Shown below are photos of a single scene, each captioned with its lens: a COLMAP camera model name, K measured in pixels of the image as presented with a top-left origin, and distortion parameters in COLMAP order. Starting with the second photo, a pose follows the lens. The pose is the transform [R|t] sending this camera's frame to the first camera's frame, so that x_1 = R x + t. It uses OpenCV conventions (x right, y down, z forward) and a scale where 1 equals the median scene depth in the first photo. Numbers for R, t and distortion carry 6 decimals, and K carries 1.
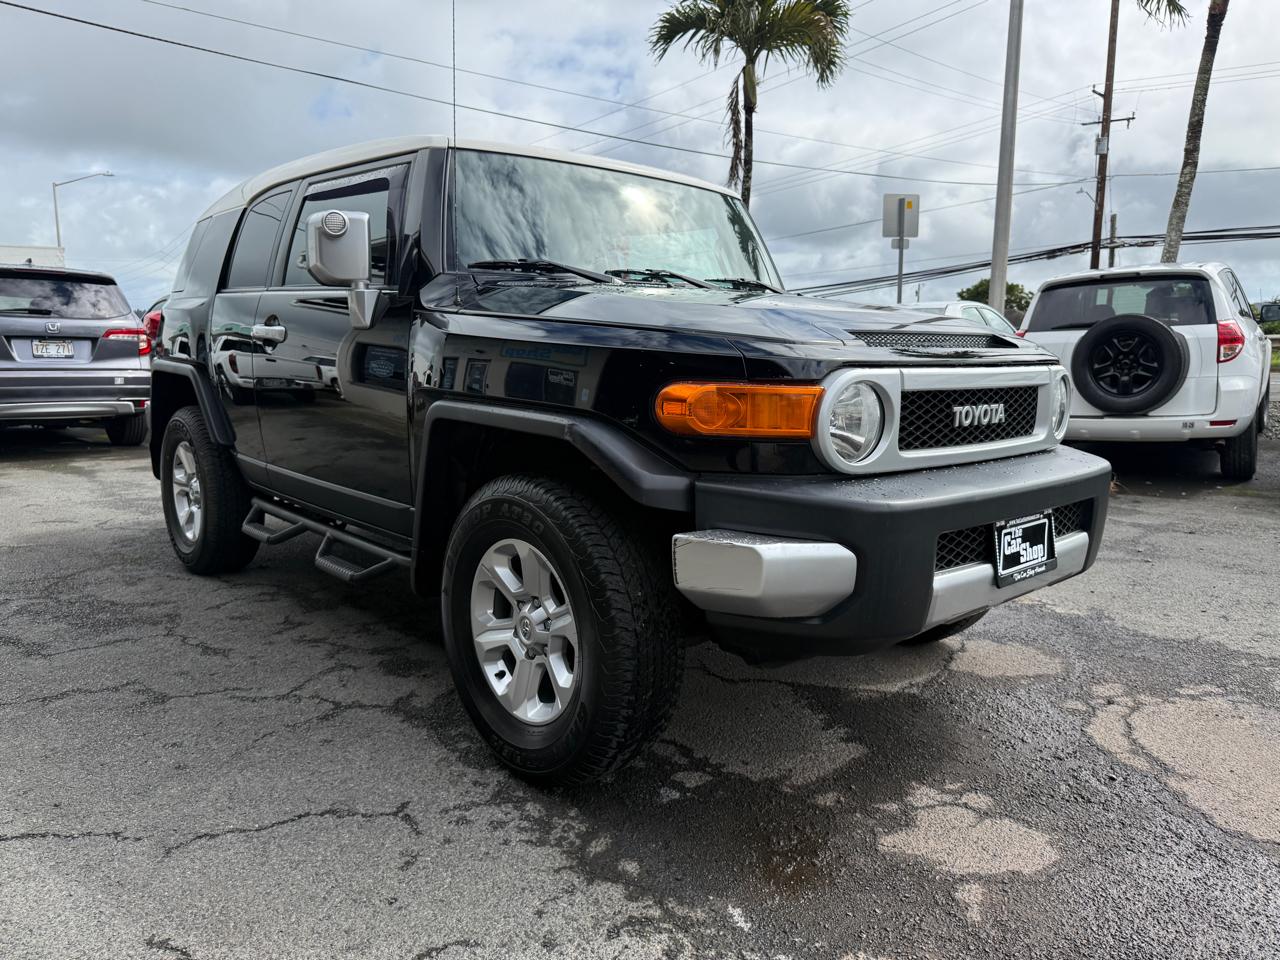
lens RADIAL K [[904.0, 0, 645.1], [0, 904.0, 481.6], [0, 0, 1]] dist [0.035292, -0.048854]
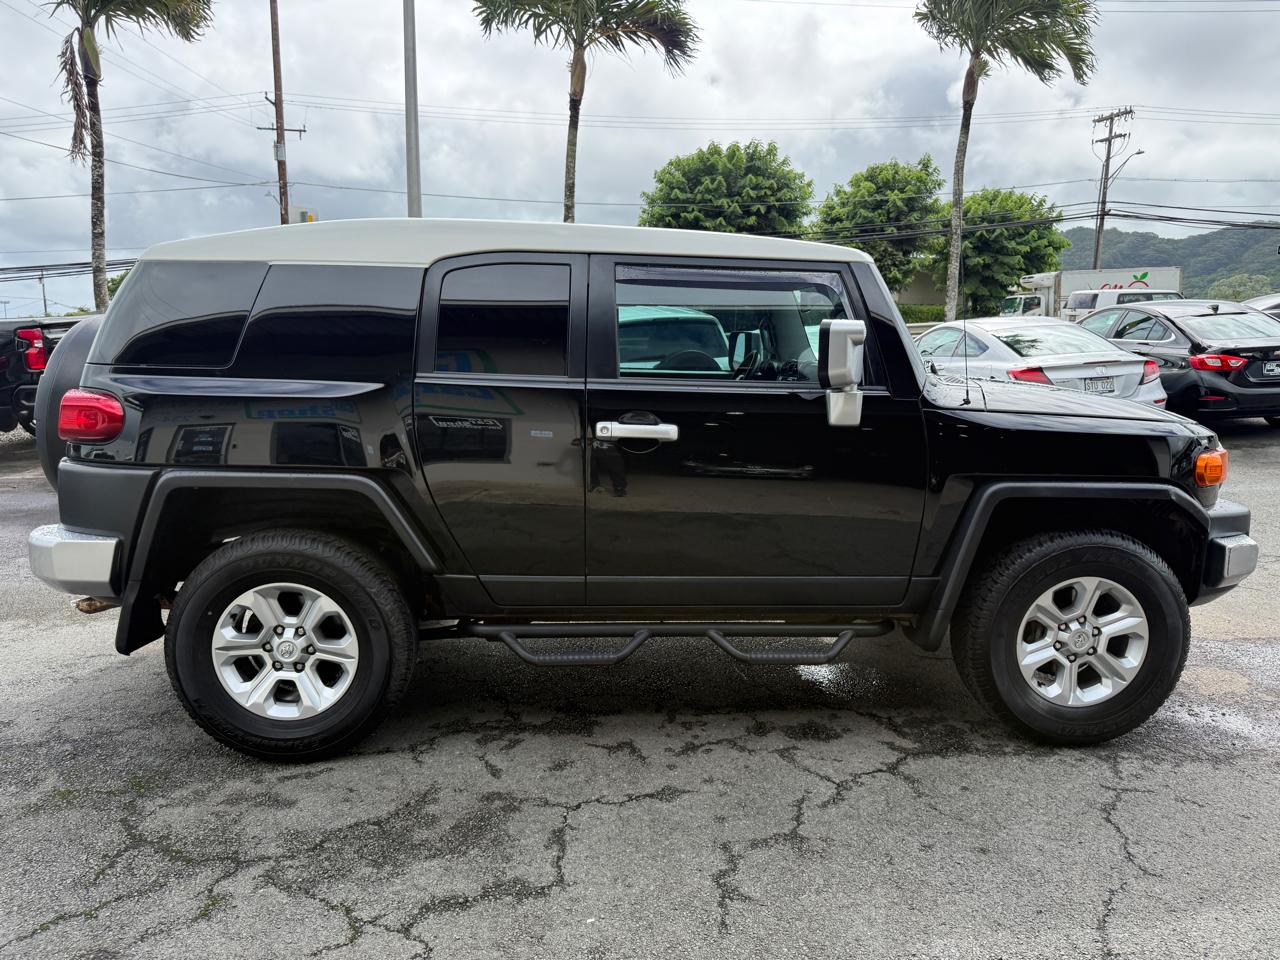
lens RADIAL K [[883.1, 0, 643.7], [0, 883.1, 496.0], [0, 0, 1]] dist [0.047151, -0.072571]
pose [[0.627637, -0.140912, 0.765647, -1.520428], [0.118246, 0.989327, 0.085147, -0.244586], [-0.769474, 0.037093, 0.637600, 0.618341]]
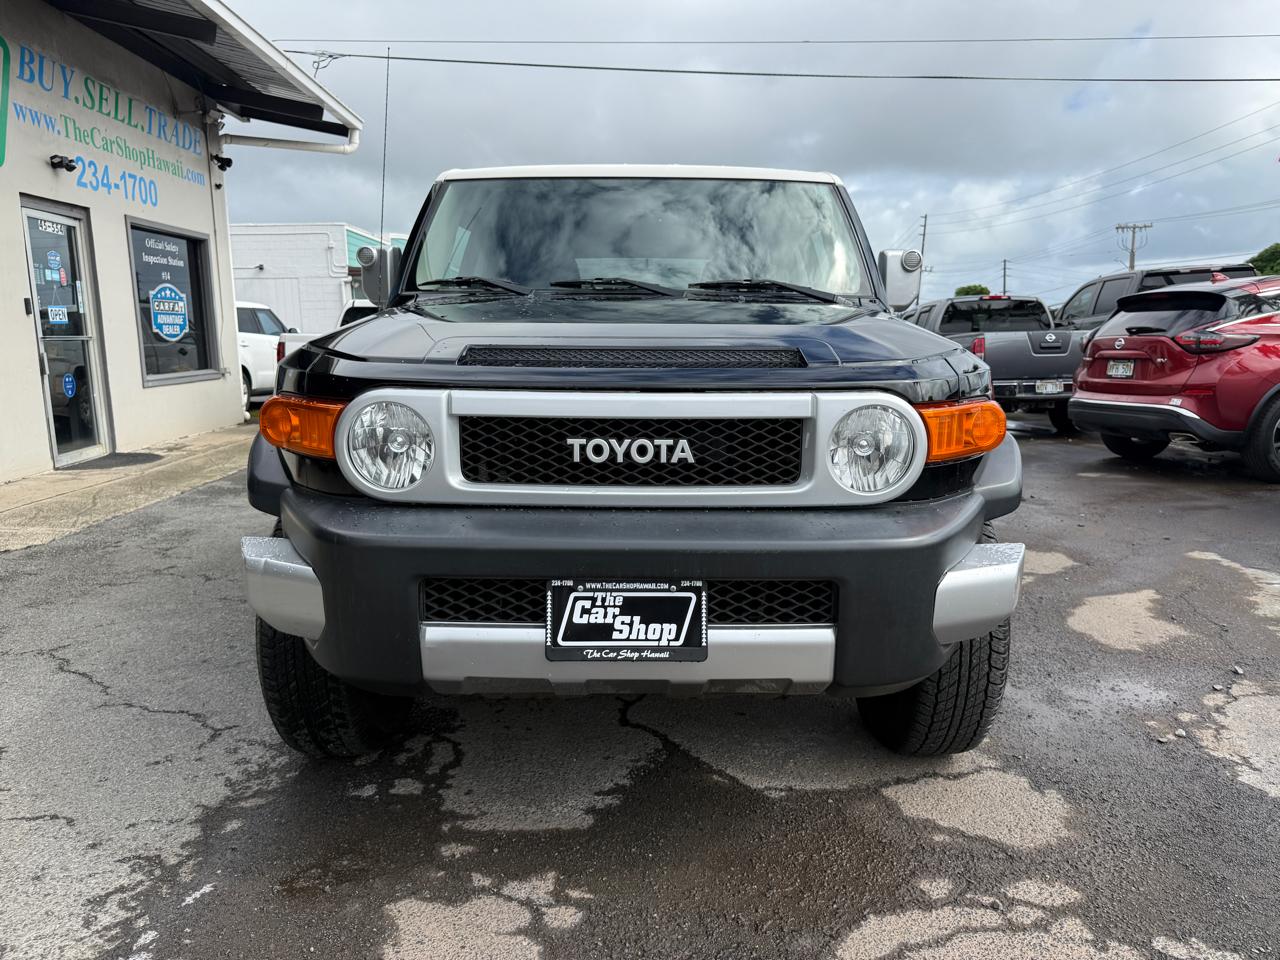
lens RADIAL K [[919.1, 0, 648.8], [0, 919.1, 448.5], [0, 0, 1]] dist [0.008053, -0.006148]
pose [[0.739584, 0.072733, -0.669123, 0.900673], [-0.095650, 0.995412, 0.002477, -0.076492], [0.666233, 0.062170, 0.743148, 0.384835]]
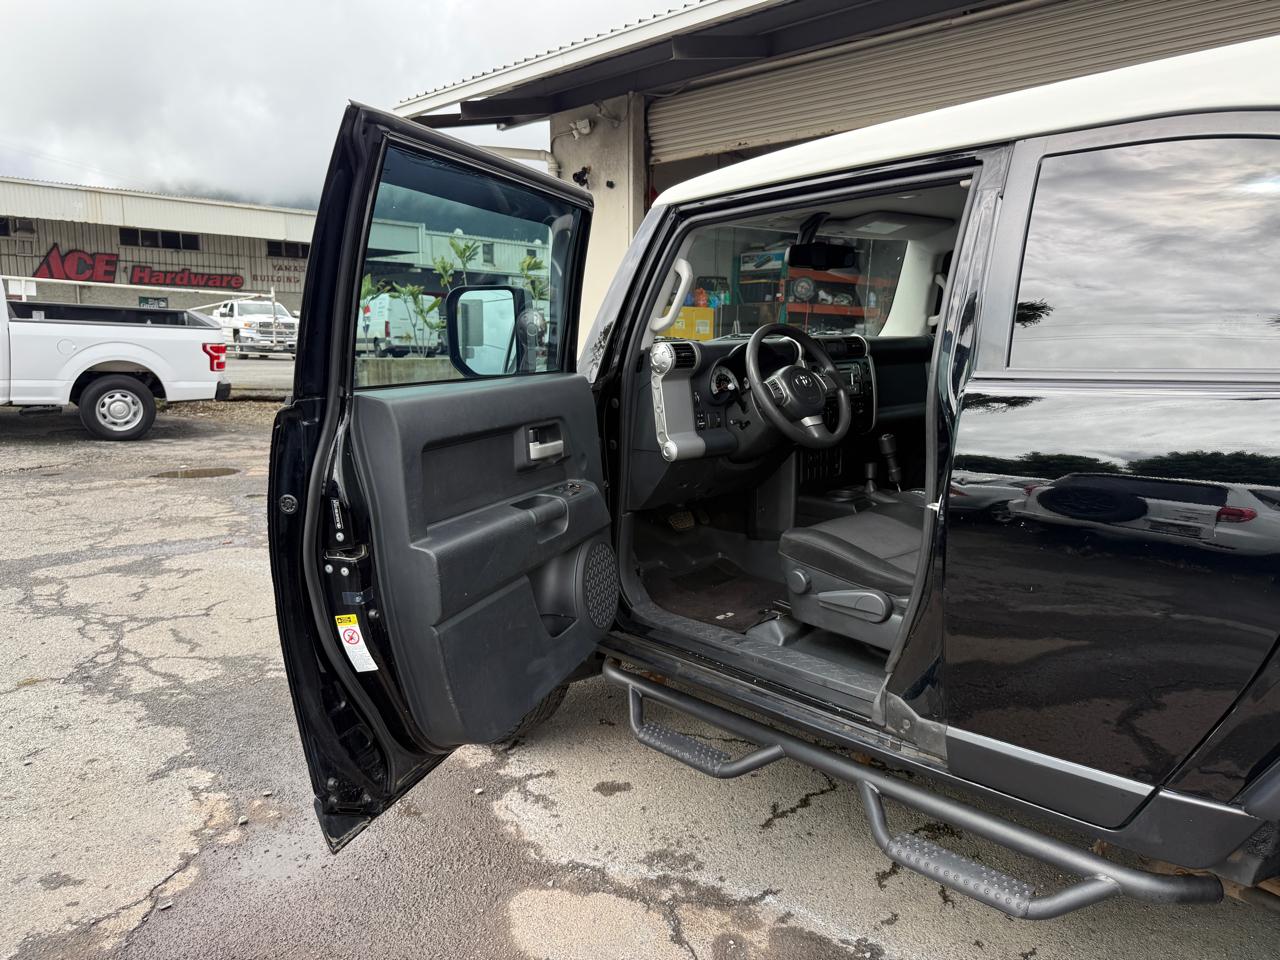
lens RADIAL K [[904.0, 0, 645.1], [0, 904.0, 481.6], [0, 0, 1]] dist [0.035292, -0.048854]
pose [[-0.999663, -0.004636, -0.025523, 0.196681], [-0.012366, 0.950073, 0.311783, -0.511901], [0.022804, 0.311994, -0.949810, 2.632365]]
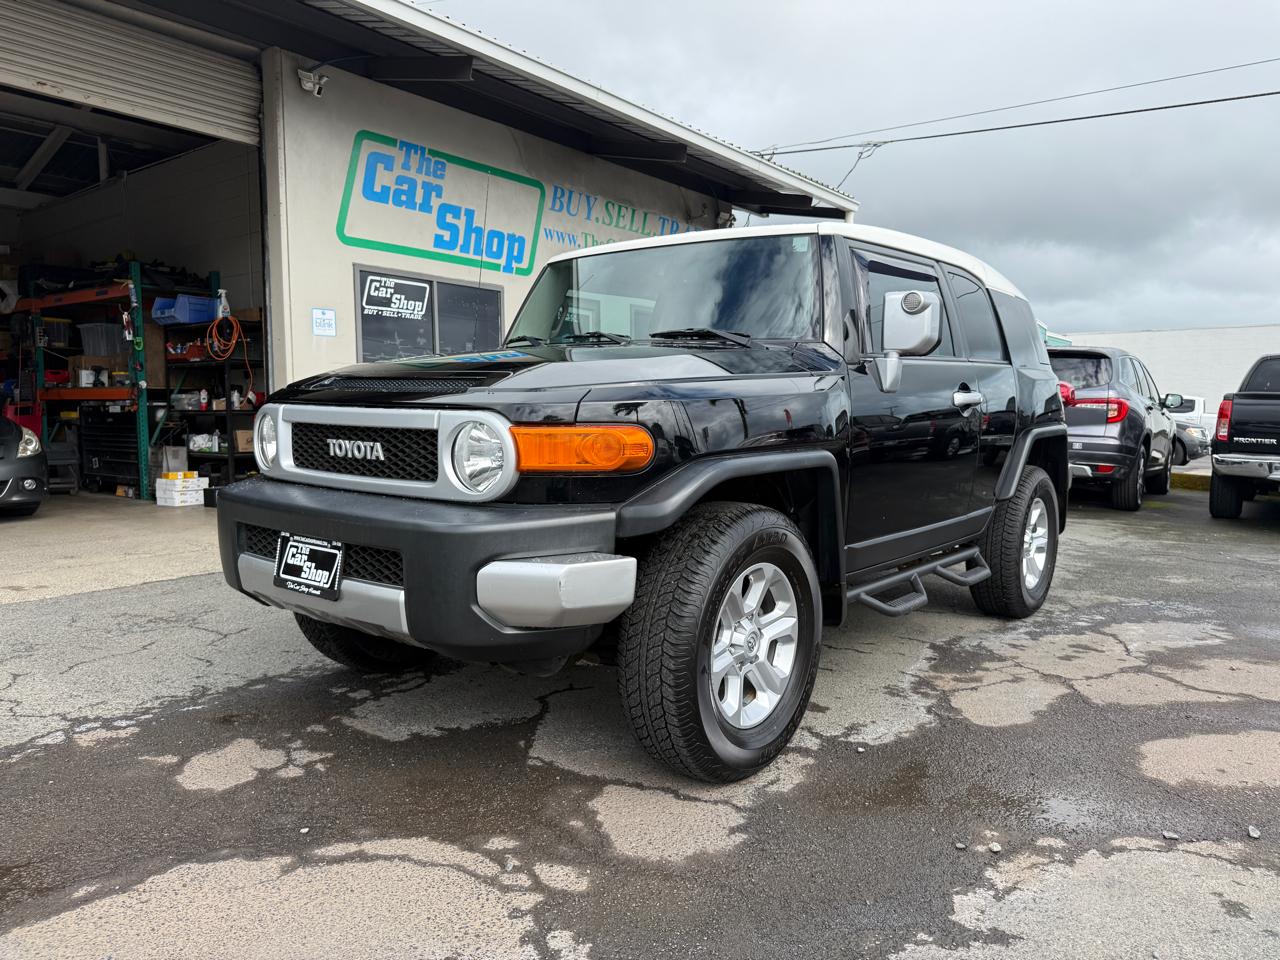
lens RADIAL K [[904.0, 0, 645.1], [0, 904.0, 481.6], [0, 0, 1]] dist [0.035292, -0.048854]
pose [[0.155718, 0.074940, -0.984955, 1.482664], [-0.161540, 0.985626, 0.049452, -0.143014], [0.974503, 0.151409, 0.165585, 1.132378]]
